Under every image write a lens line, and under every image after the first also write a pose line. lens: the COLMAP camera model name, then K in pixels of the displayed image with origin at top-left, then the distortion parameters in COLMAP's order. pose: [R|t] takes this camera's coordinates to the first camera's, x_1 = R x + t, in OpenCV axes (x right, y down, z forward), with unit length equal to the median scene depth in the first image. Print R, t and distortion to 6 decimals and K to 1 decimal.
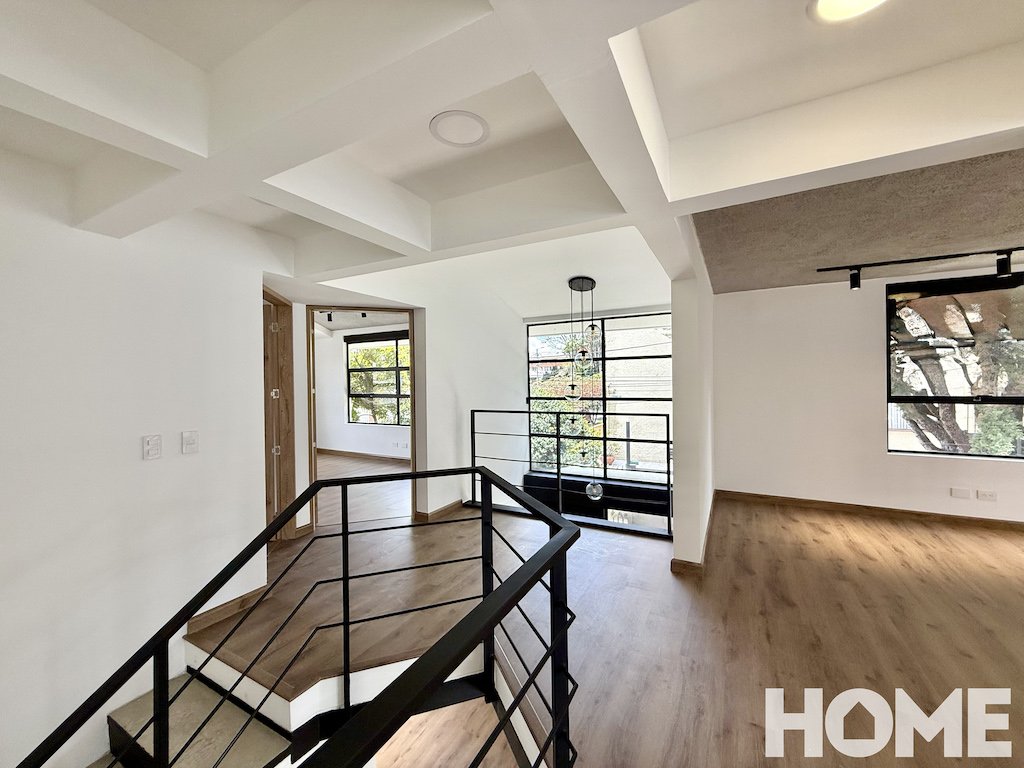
lens RADIAL K [[407.0, 0, 510.2], [0, 407.0, 378.7], [0, 0, 1]] dist [0.001619, -0.000123]
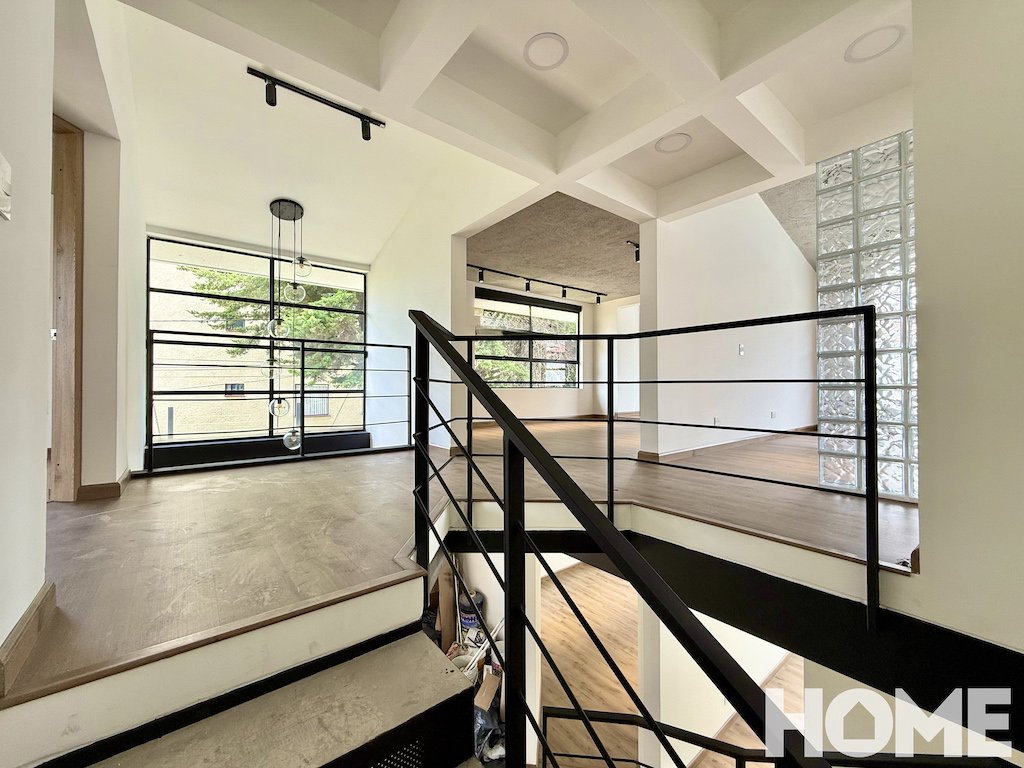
lens RADIAL K [[407.0, 0, 511.5], [0, 407.0, 387.3], [0, 0, 1]] dist [0.001619, -0.000123]
pose [[0.377533, 0.013391, 0.925899, -0.621864], [-0.006703, 0.999909, -0.011728, 0.223993], [-0.925972, -0.001778, 0.377589, 0.268831]]
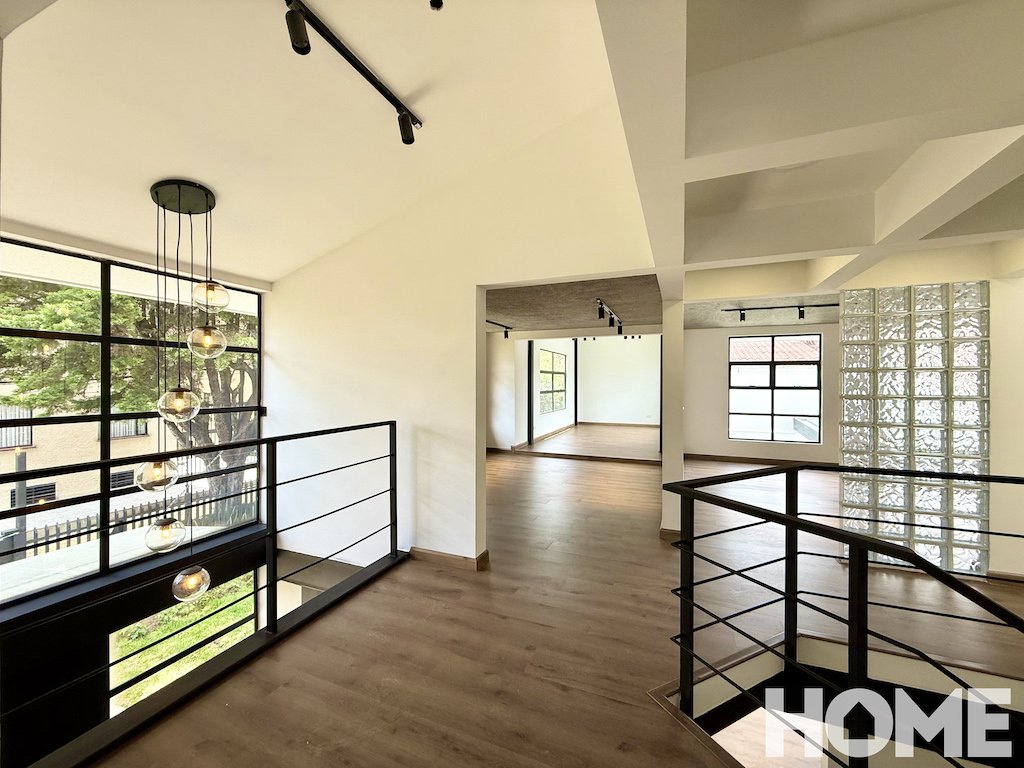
lens RADIAL K [[407.6, 0, 506.9], [0, 407.6, 378.3], [0, 0, 1]] dist [-0.000518, 0.000051]
pose [[-0.106270, 0.018647, 0.994162, -0.510848], [-0.016869, 0.999646, -0.020553, 0.004641], [-0.994194, -0.018954, -0.105918, 0.855013]]
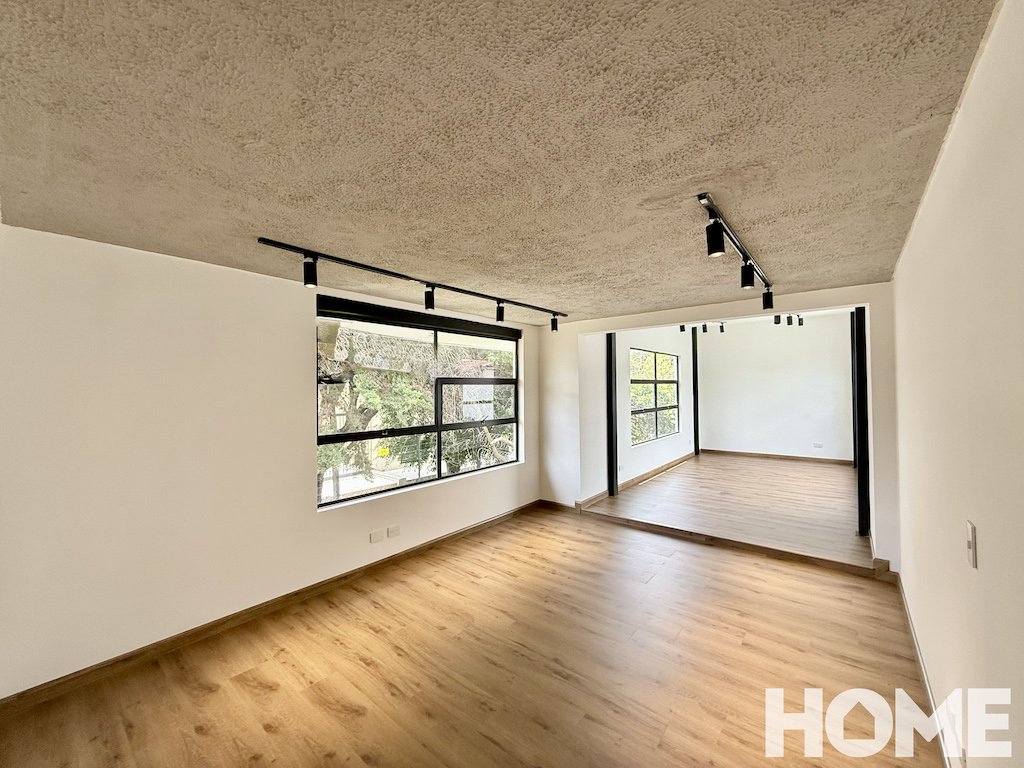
lens RADIAL K [[407.0, 0, 507.0], [0, 407.0, 386.1], [0, 0, 1]] dist [0.001619, -0.000123]
pose [[0.185053, 0.018532, 0.982554, 0.257026], [0.002191, 0.999812, -0.019270, -0.043937], [-0.982726, 0.005718, 0.184977, 0.563530]]
